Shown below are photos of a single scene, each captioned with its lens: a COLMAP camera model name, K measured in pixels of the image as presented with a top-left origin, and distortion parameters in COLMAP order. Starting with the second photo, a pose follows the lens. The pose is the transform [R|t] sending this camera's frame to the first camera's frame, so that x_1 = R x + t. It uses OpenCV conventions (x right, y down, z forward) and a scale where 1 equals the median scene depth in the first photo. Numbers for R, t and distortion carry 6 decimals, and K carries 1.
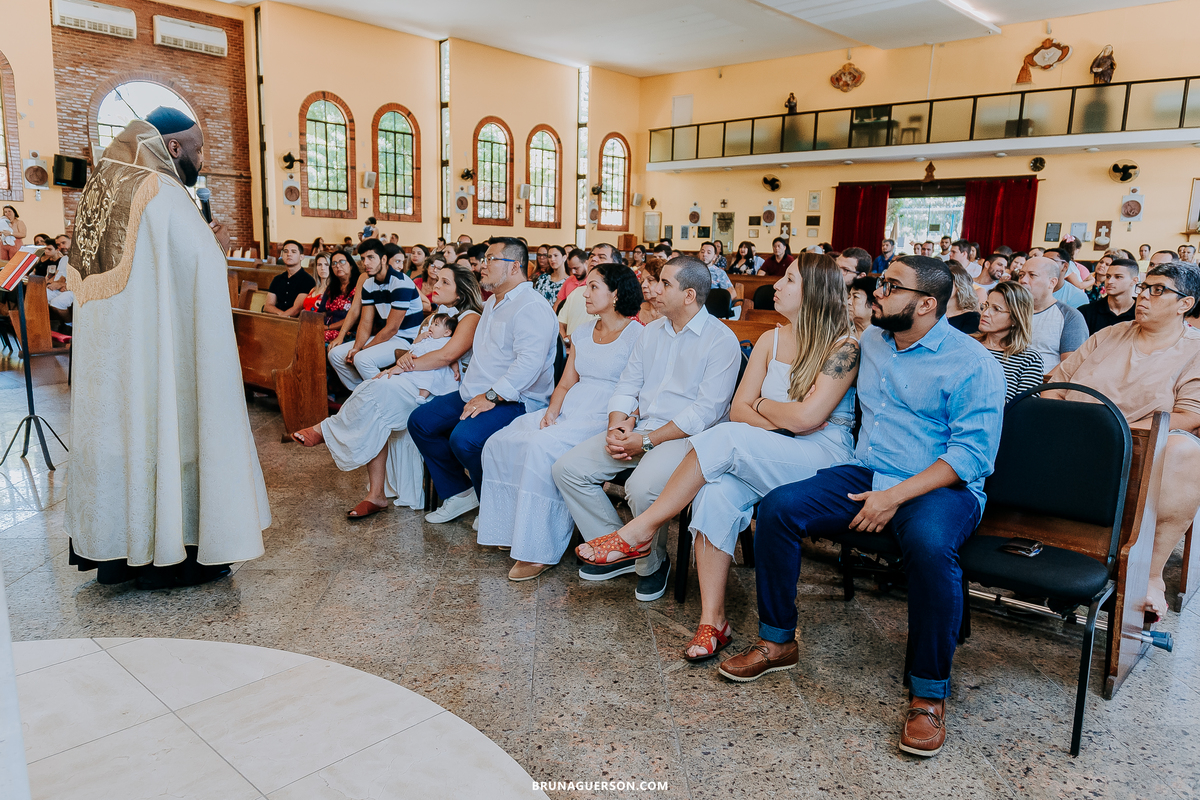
lens RADIAL K [[905.8, 0, 601.8], [0, 905.8, 407.2], [0, 0, 1]] dist [0.027348, -0.015947]
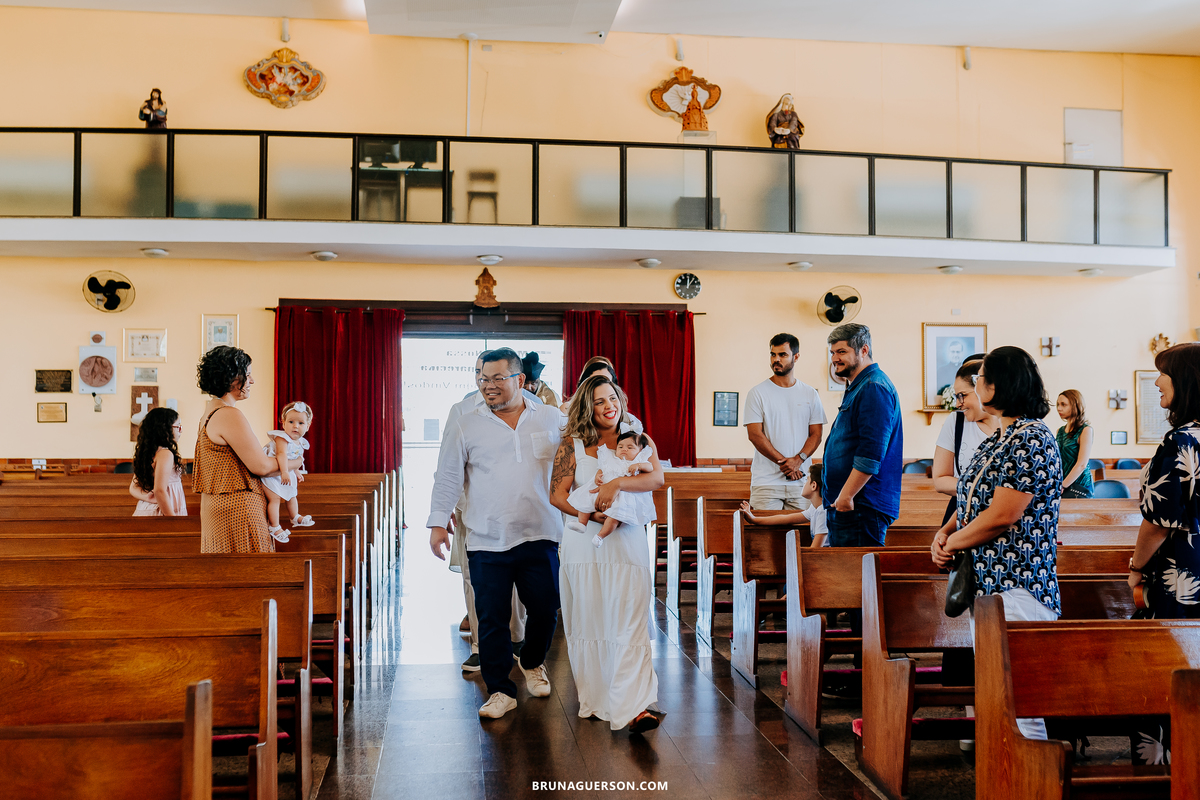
lens RADIAL K [[1167.5, 0, 600.7], [0, 1167.5, 394.3], [0, 0, 1]] dist [-0.000981, 0.000000]
pose [[0.643325, -0.000300, 0.765593, -0.080252], [0.148524, 0.981051, -0.124420, -0.111534], [-0.751048, 0.193752, 0.631179, 0.553984]]
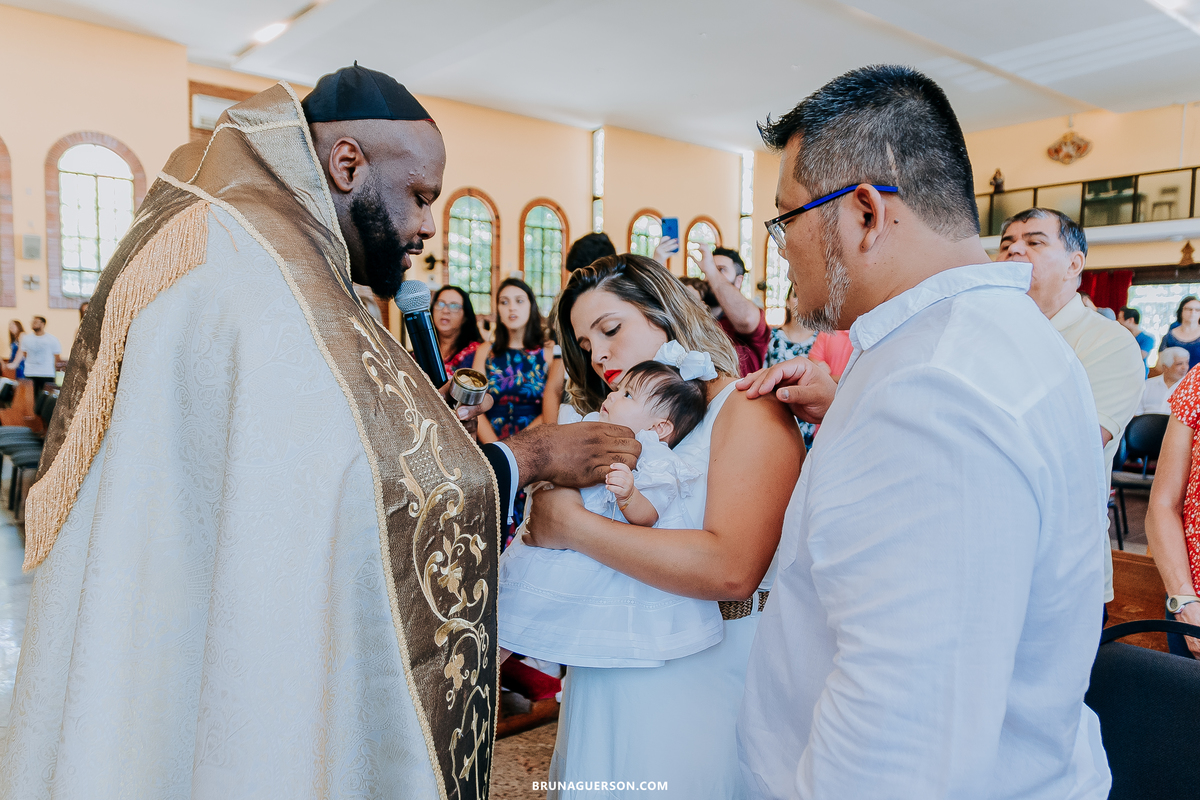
lens RADIAL K [[906.1, 0, 603.1], [0, 906.1, 403.3], [0, 0, 1]] dist [0.018407, -0.005328]
pose [[0.989366, -0.002768, -0.145420, -0.036772], [-0.013316, 0.993896, -0.109512, -0.029202], [0.144836, 0.110283, 0.983291, 0.135301]]
